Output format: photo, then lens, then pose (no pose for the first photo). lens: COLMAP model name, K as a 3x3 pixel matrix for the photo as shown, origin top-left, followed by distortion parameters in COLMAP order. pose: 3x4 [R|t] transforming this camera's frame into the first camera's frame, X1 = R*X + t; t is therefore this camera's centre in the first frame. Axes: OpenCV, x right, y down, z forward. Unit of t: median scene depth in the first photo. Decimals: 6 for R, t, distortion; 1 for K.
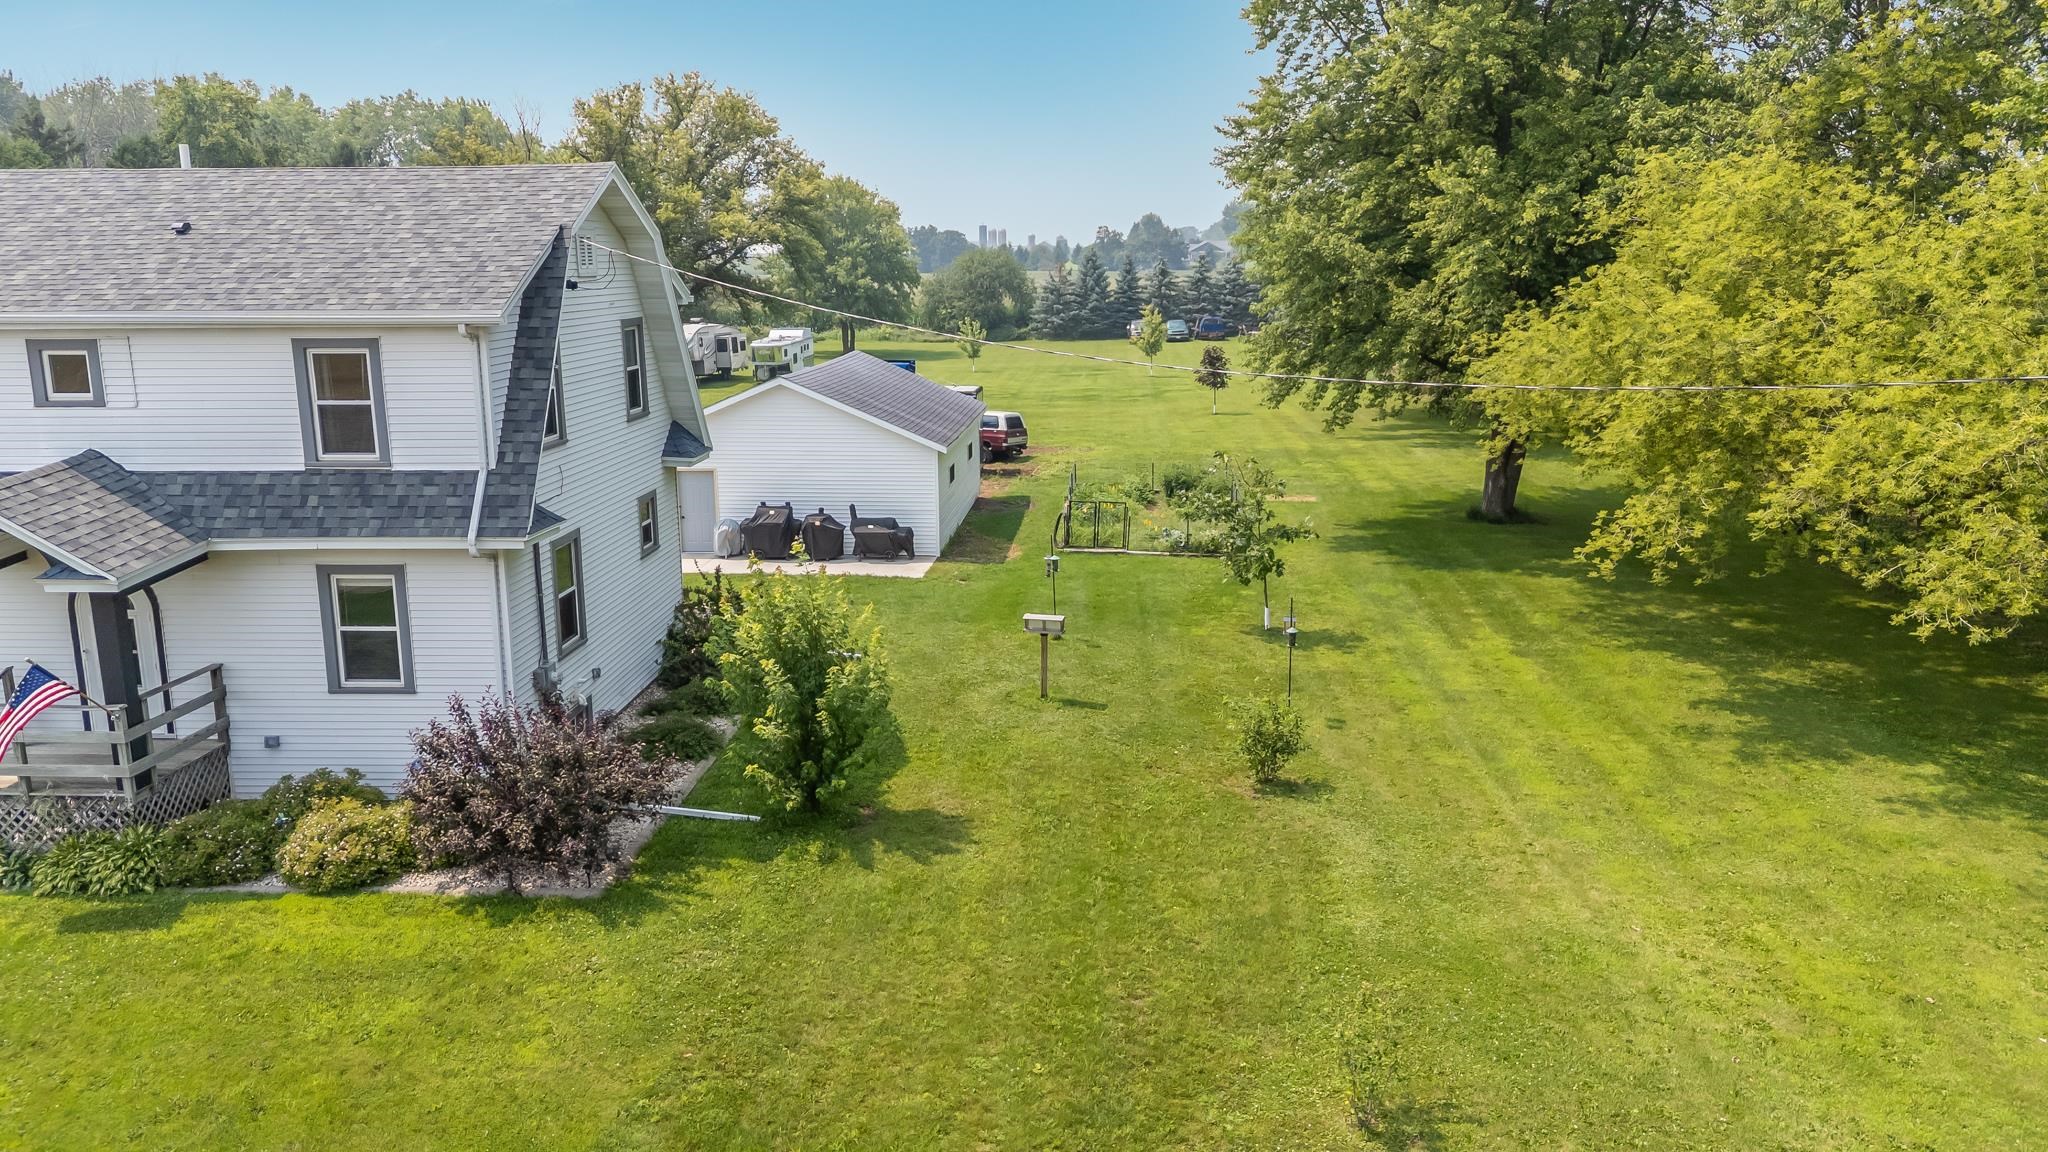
lens RADIAL K [[1500.8, 0, 1032.6], [0, 1500.8, 561.8], [0, 0, 1]] dist [0.074922, -0.078433]
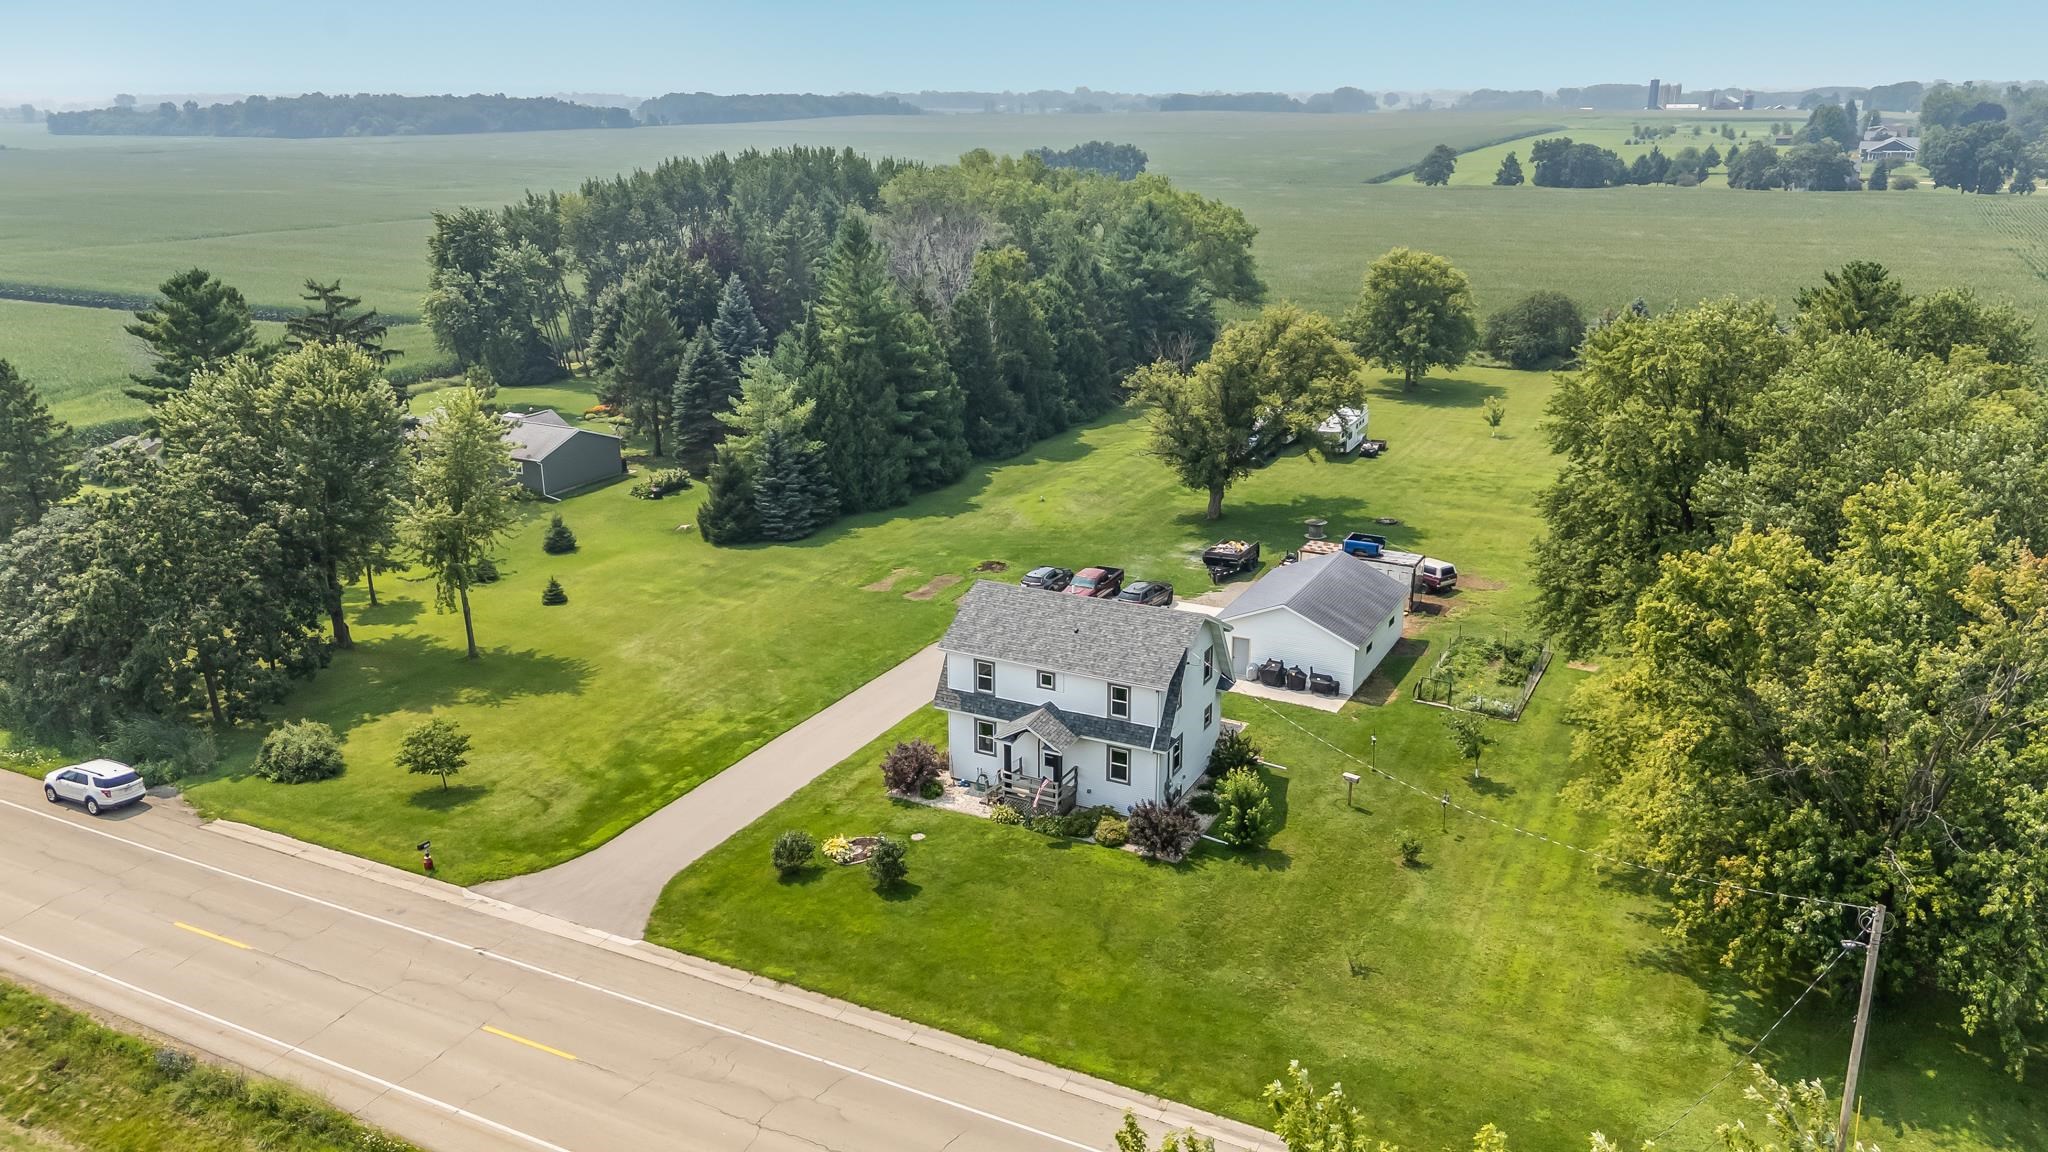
lens RADIAL K [[1500.8, 0, 1025.2], [0, 1500.8, 554.2], [0, 0, 1]] dist [0.074922, -0.078433]
pose [[0.914367, 0.120438, -0.386559, 0.559747], [-0.080471, 0.989745, 0.118023, -0.744535], [0.396809, -0.076809, 0.914682, -1.949970]]
